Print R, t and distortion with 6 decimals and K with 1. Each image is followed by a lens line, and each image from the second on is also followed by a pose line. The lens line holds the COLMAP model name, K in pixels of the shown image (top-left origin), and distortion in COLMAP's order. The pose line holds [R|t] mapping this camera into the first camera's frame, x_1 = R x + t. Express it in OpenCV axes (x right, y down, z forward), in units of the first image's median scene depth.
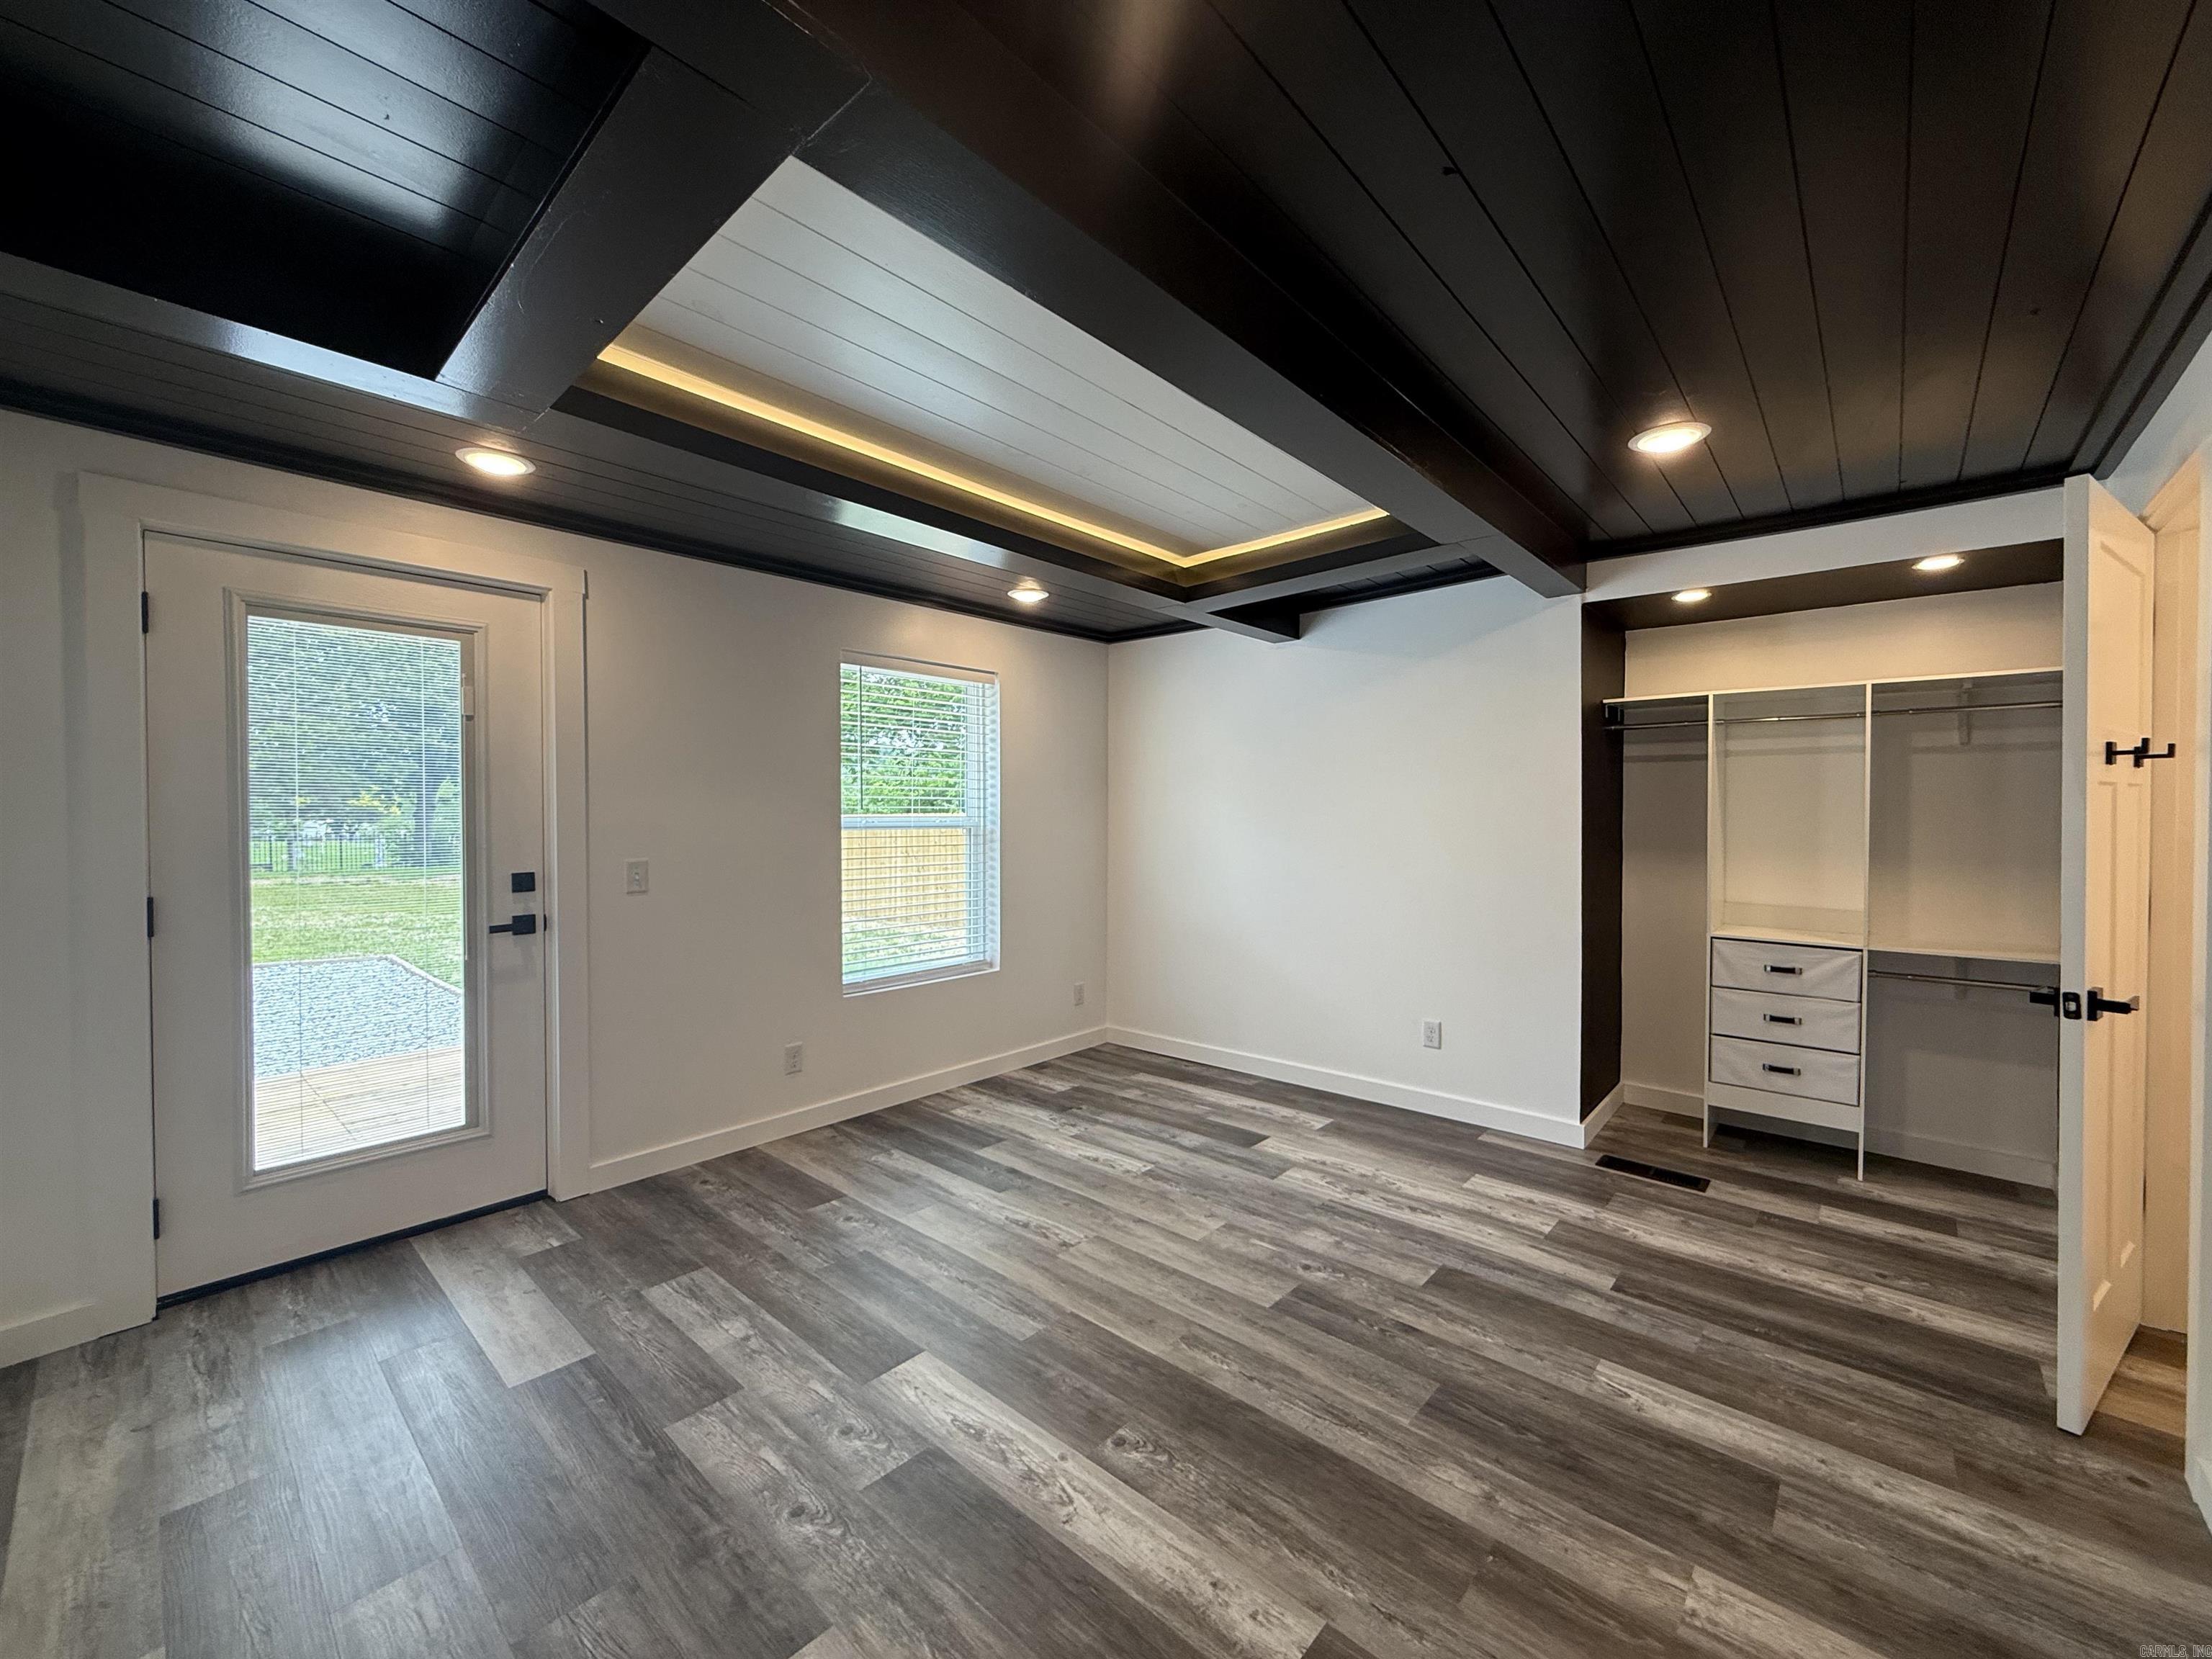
lens RADIAL K [[875.1, 0, 1100.7], [0, 875.1, 828.1], [0, 0, 1]] dist [-0.000627, -0.000112]
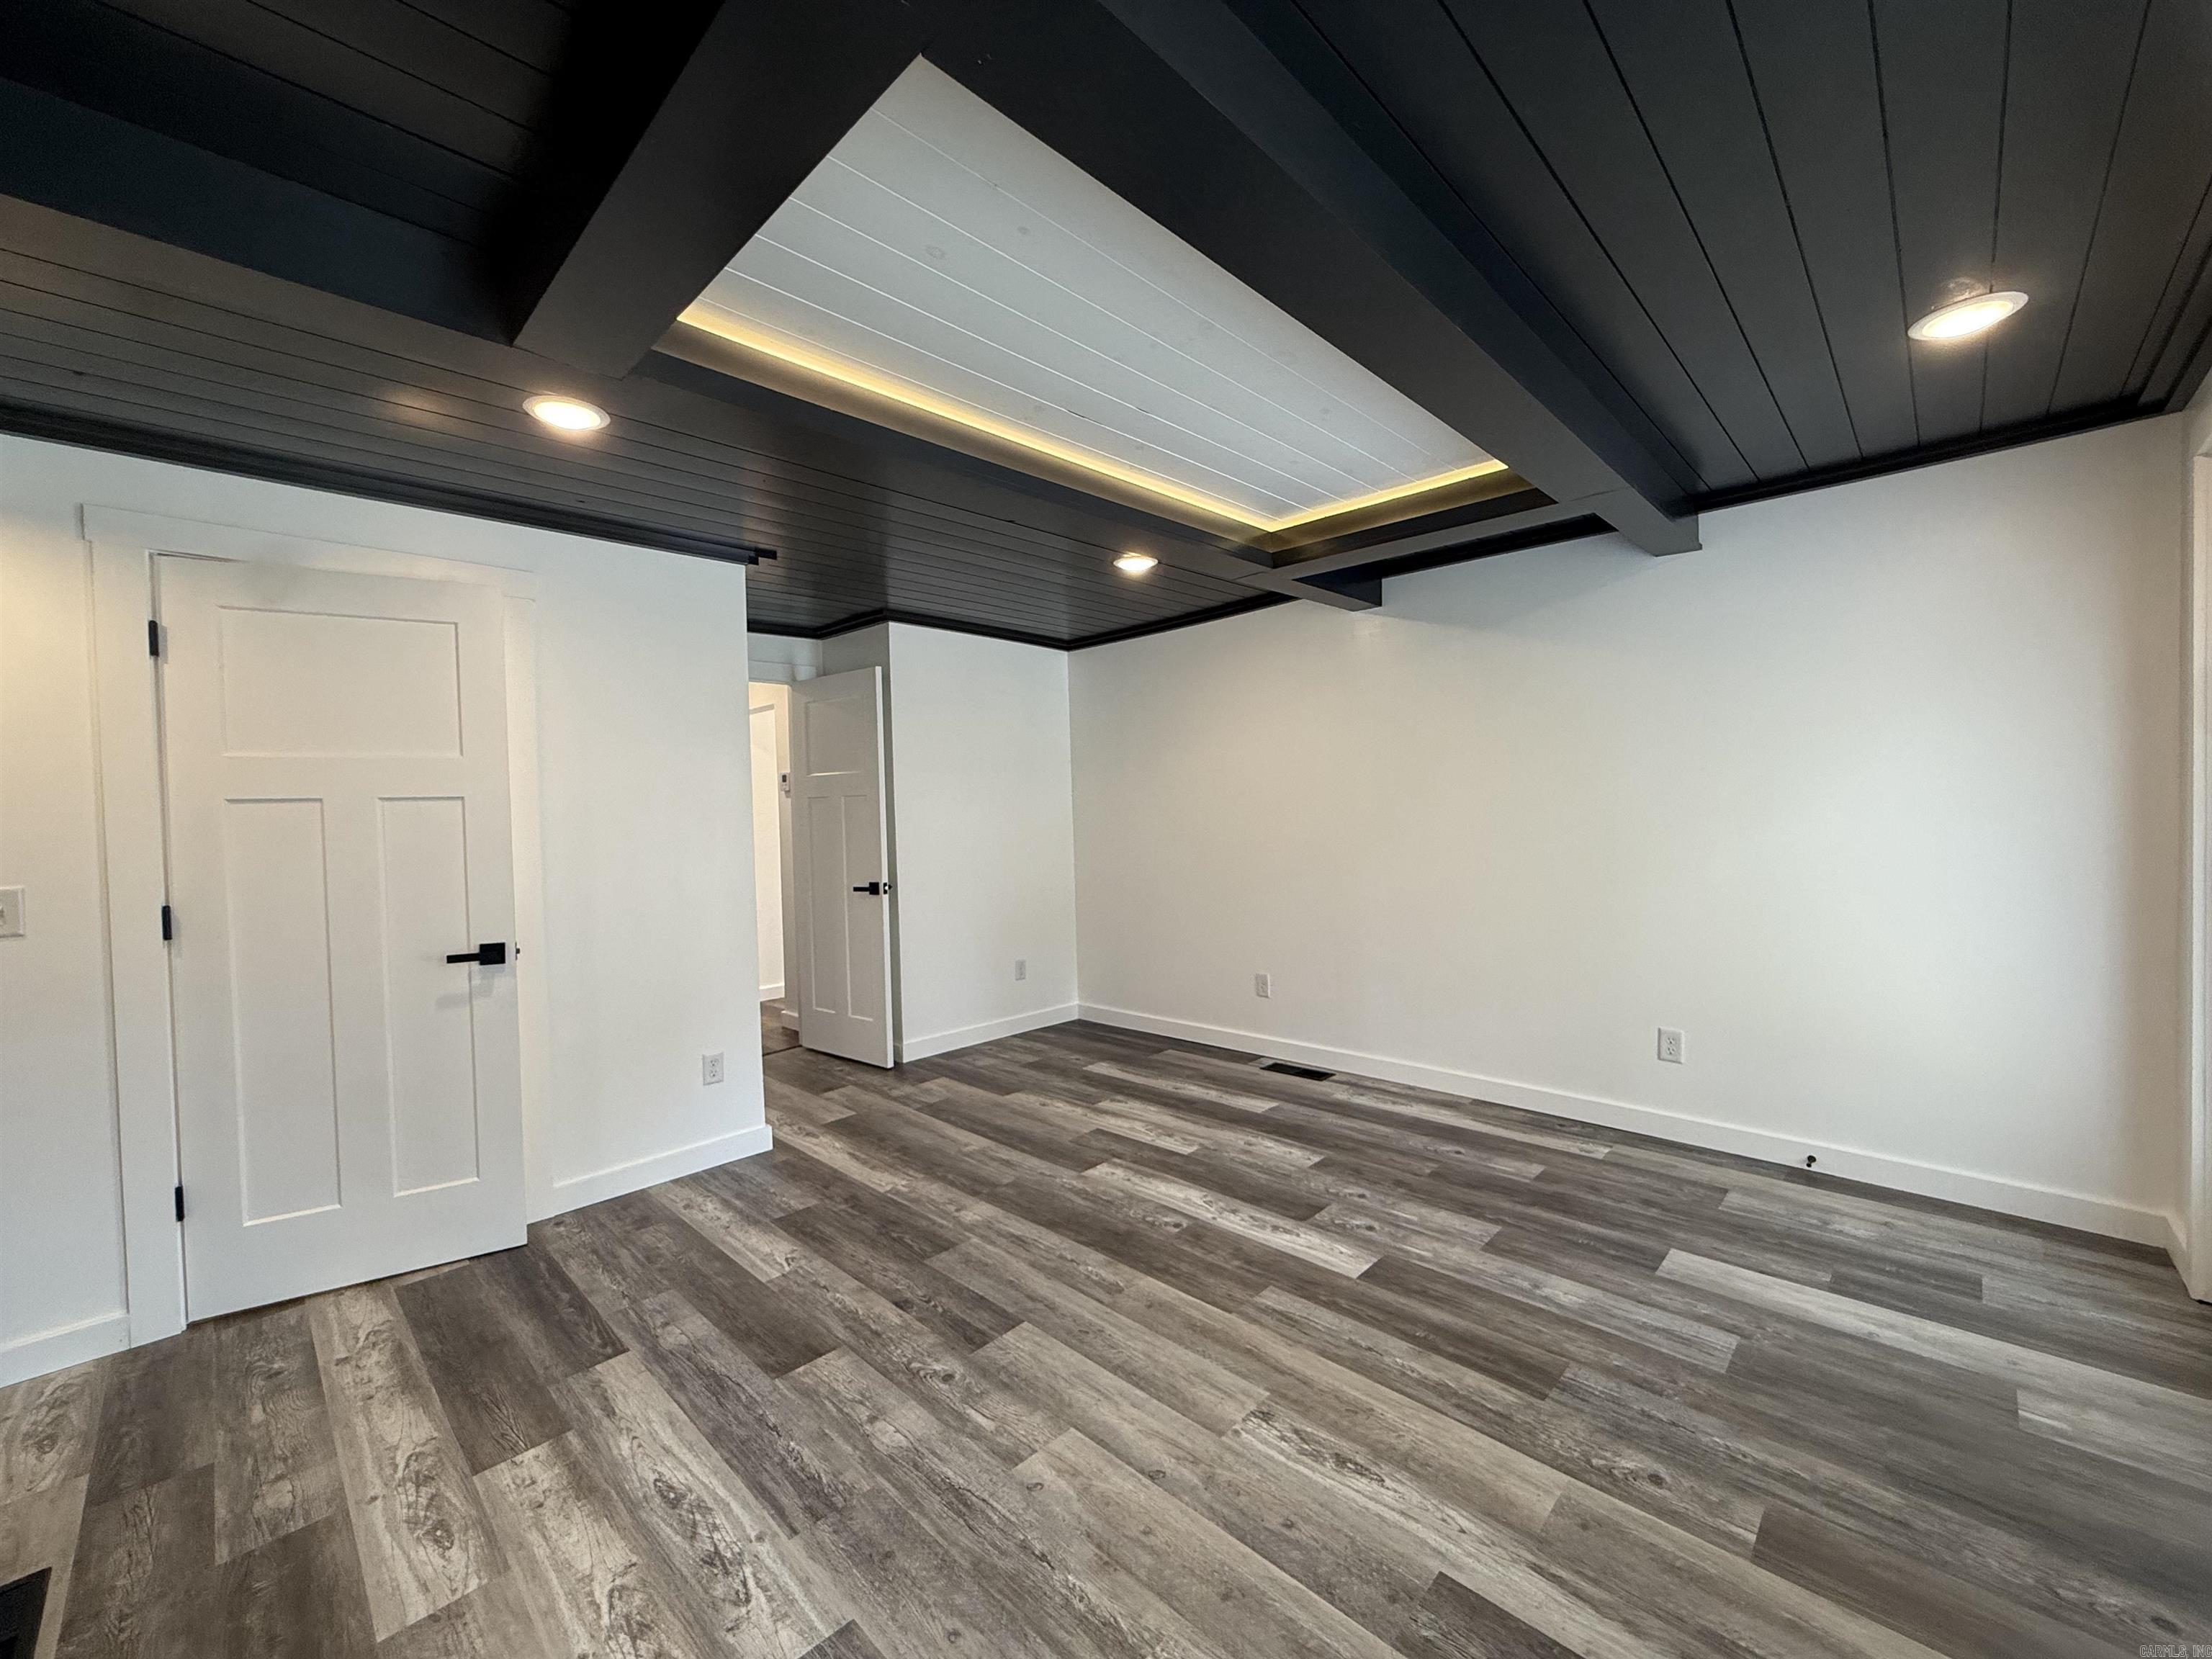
lens RADIAL K [[875.1, 0, 1100.7], [0, 875.1, 828.1], [0, 0, 1]] dist [-0.000627, -0.000112]
pose [[-0.998538, 0.027836, 0.046337, 0.049395], [0.029714, 0.998744, 0.040351, -0.024532], [-0.045156, 0.041669, -0.998111, 1.881817]]
